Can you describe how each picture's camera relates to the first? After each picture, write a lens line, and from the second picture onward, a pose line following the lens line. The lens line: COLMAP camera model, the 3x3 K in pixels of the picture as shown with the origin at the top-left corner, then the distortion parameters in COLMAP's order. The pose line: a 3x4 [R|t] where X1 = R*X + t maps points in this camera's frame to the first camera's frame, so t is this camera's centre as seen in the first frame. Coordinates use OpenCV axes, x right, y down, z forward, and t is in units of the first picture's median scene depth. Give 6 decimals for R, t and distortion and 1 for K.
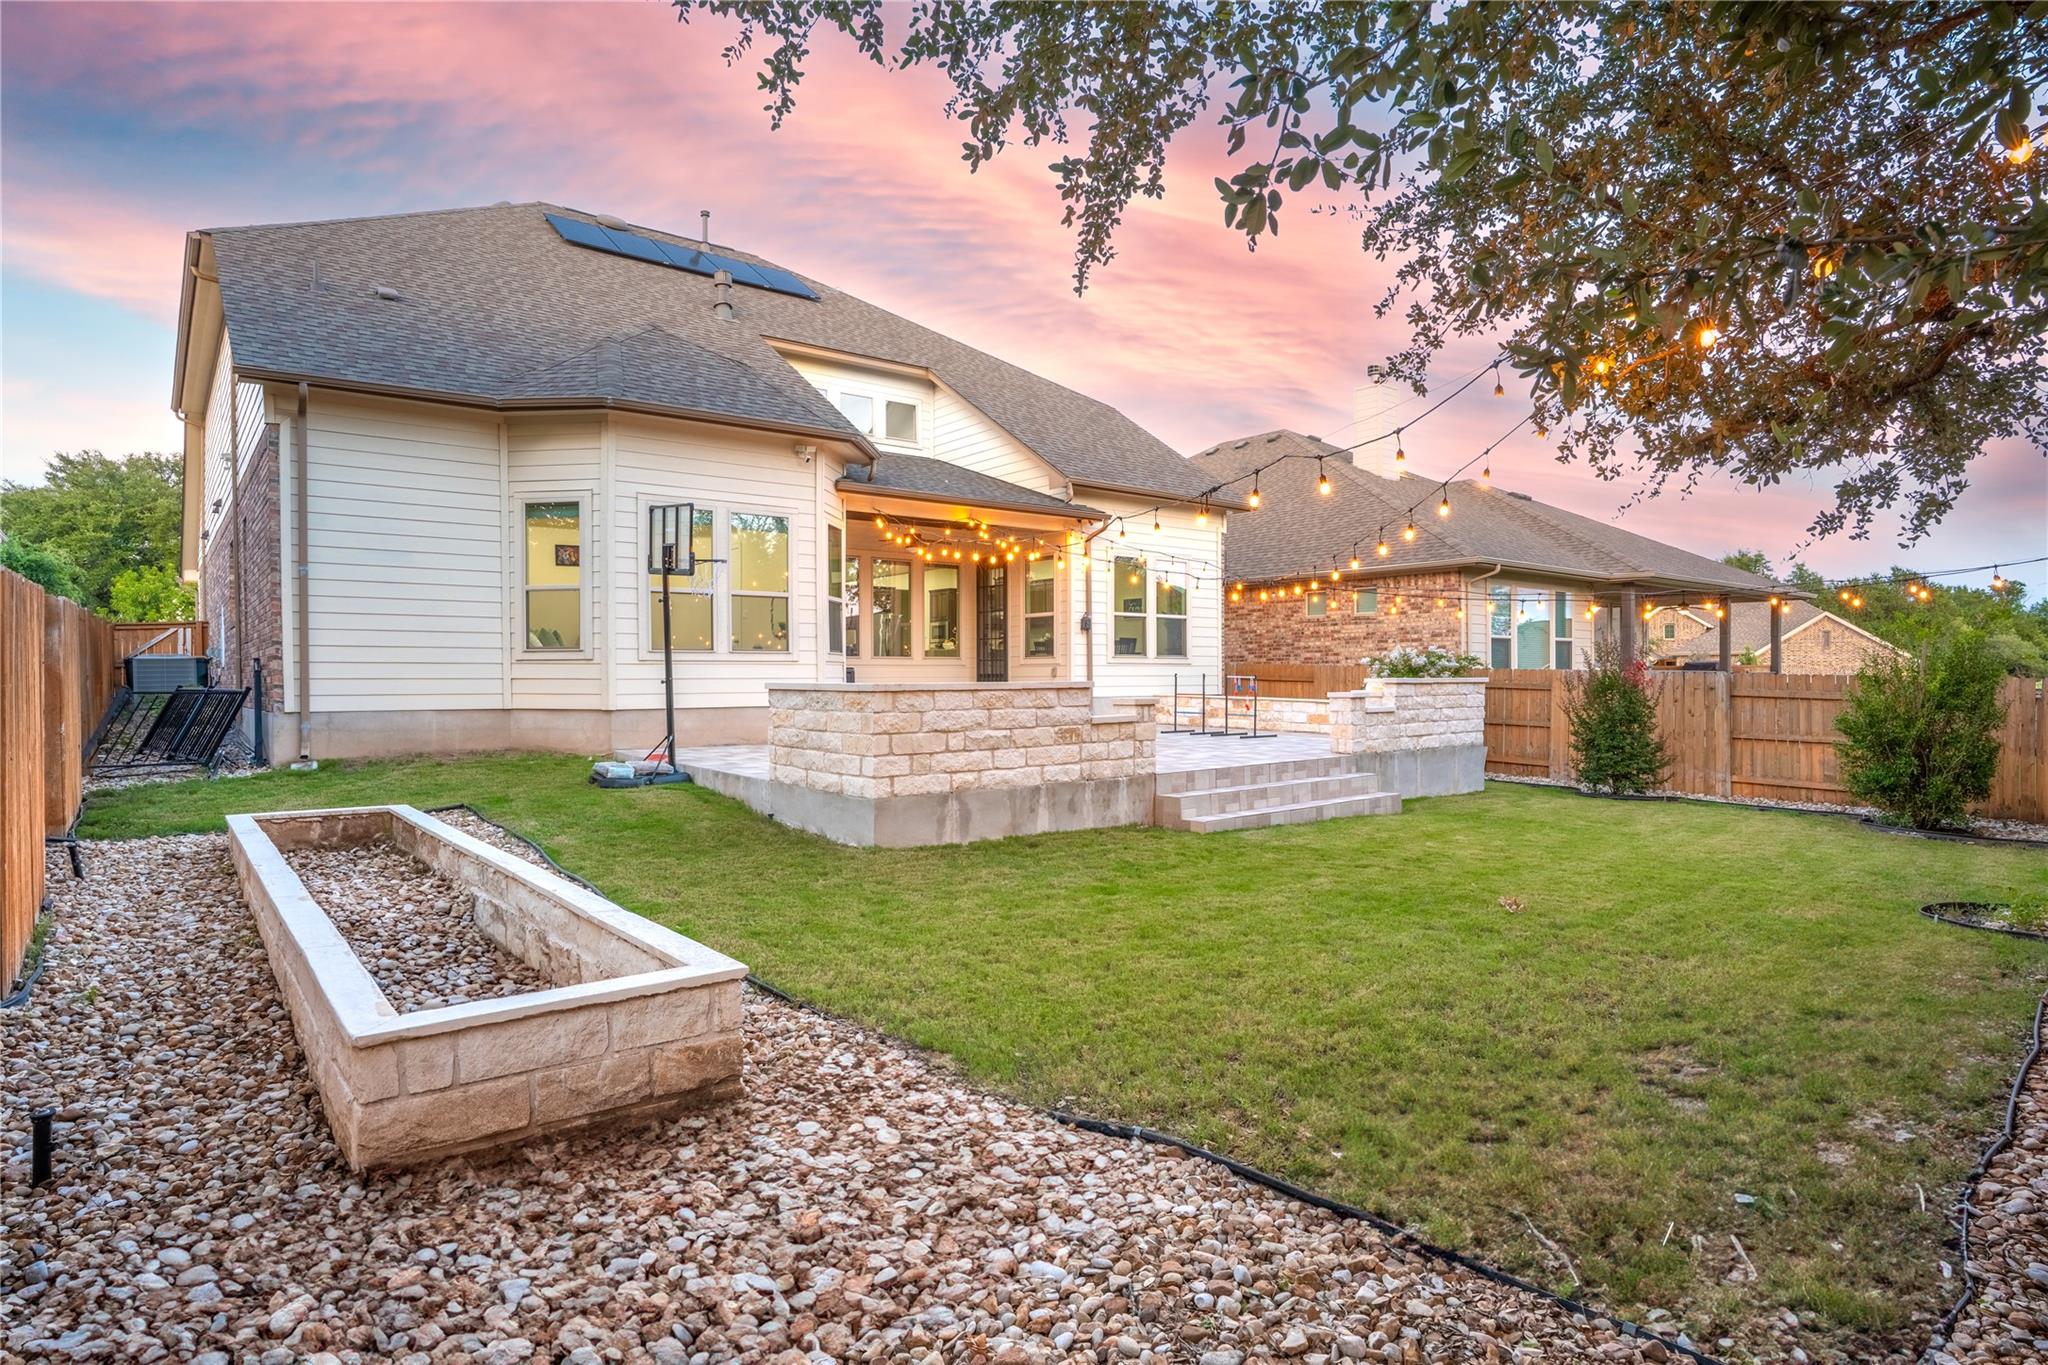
lens RADIAL K [[1089.5, 0, 1024.0], [0, 1089.5, 682.5], [0, 0, 1]] dist [-0.027759, -0.000080]
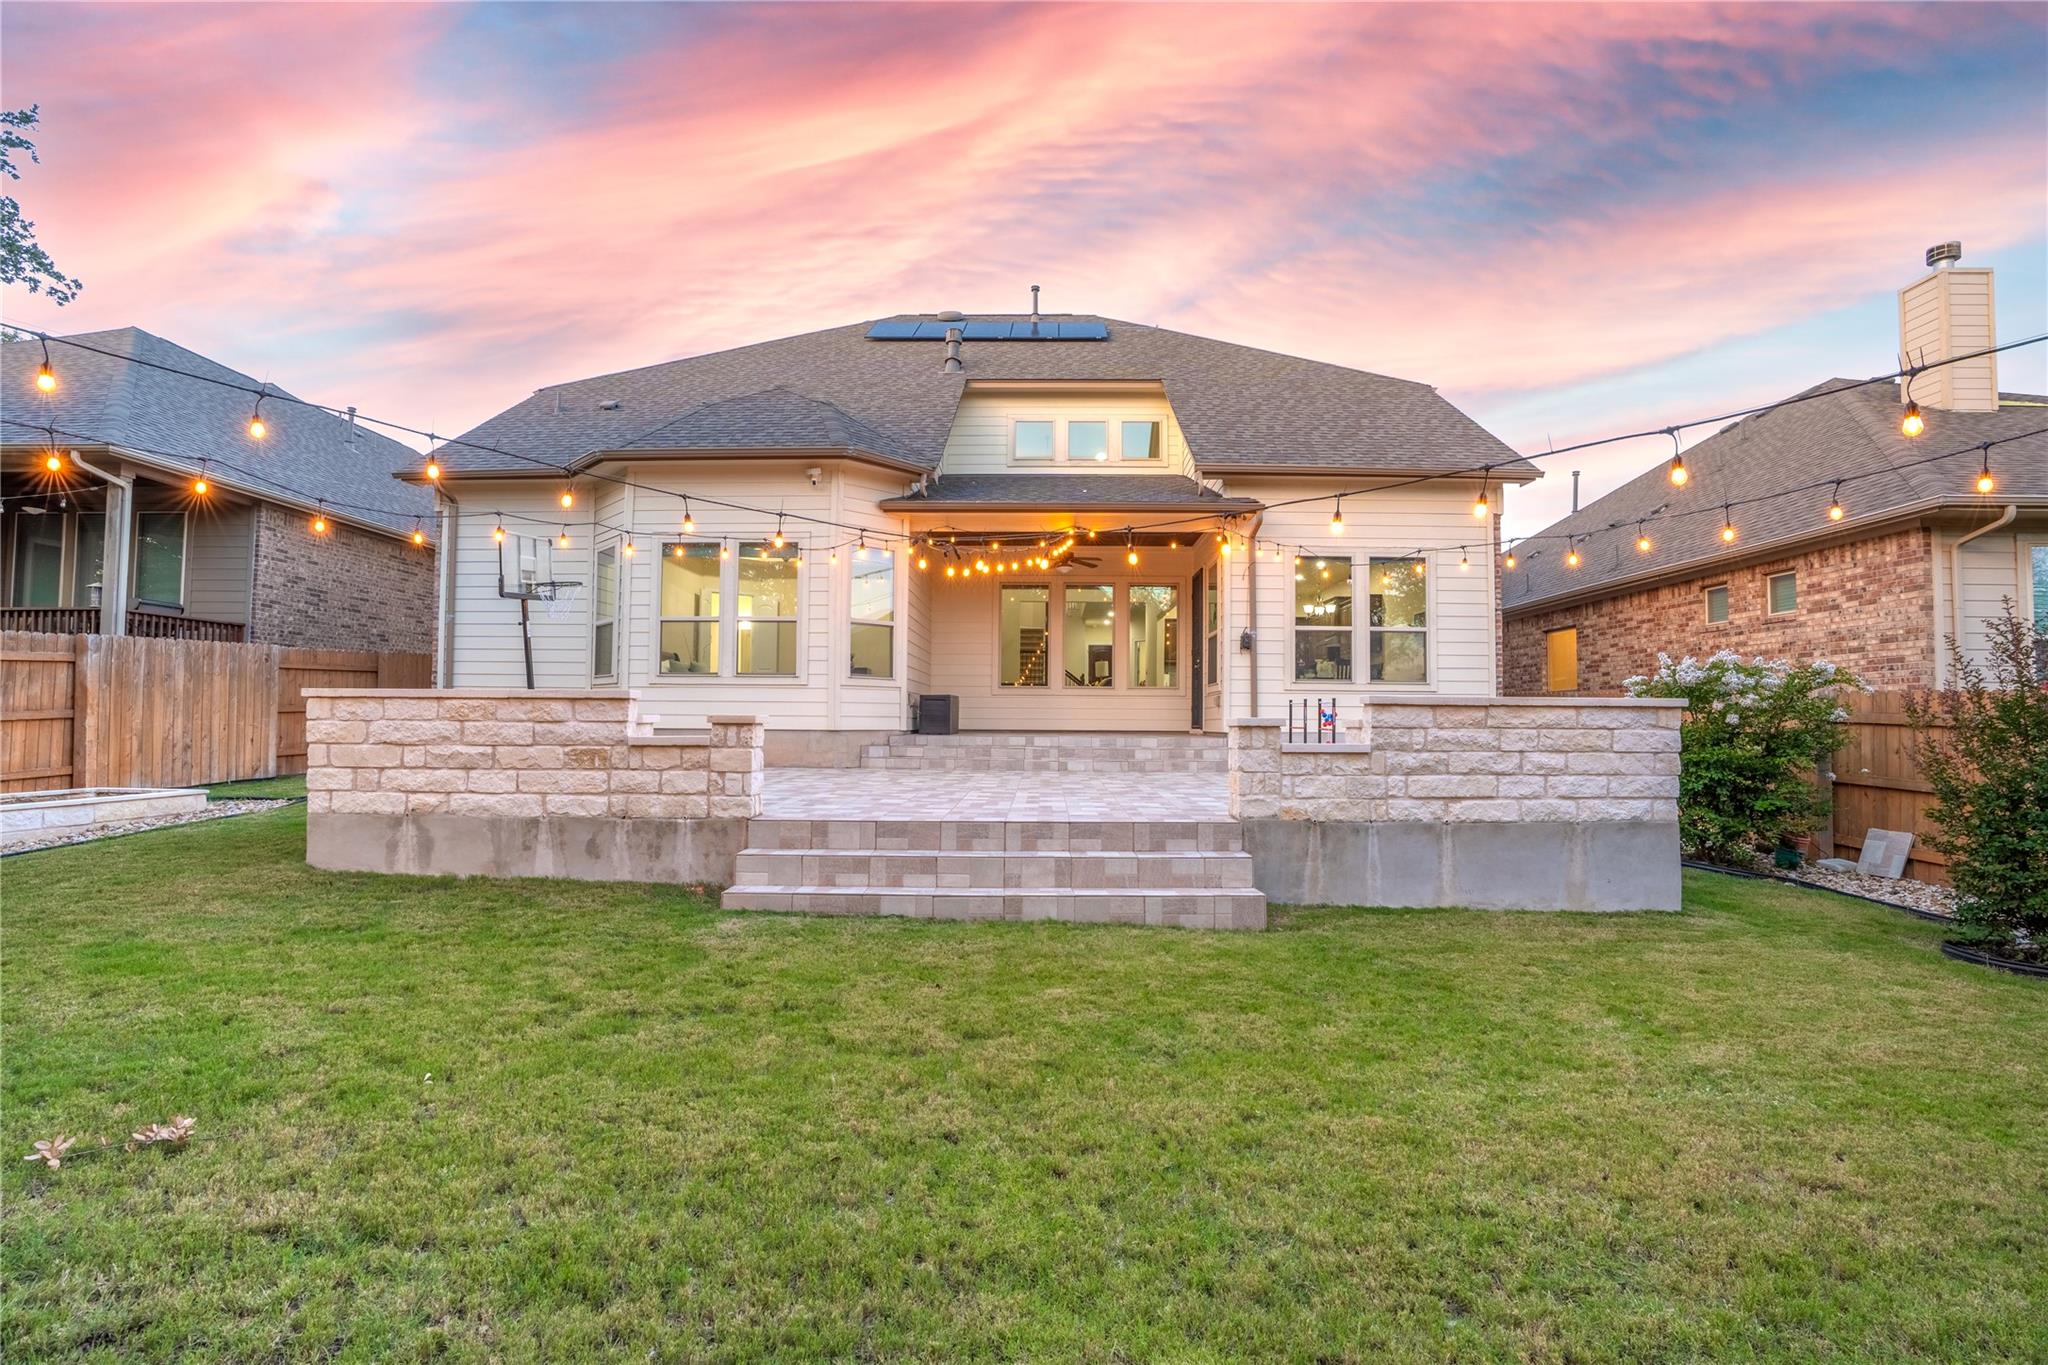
lens RADIAL K [[950.2, 0, 989.6], [0, 950.2, 676.8], [0, 0, 1]] dist [-0.070992, 0.031654]
pose [[0.768433, -0.019102, -0.639645, 0.677271], [-0.014928, 0.998747, -0.047760, 0.016740], [0.639756, 0.046249, 0.767186, 0.635751]]
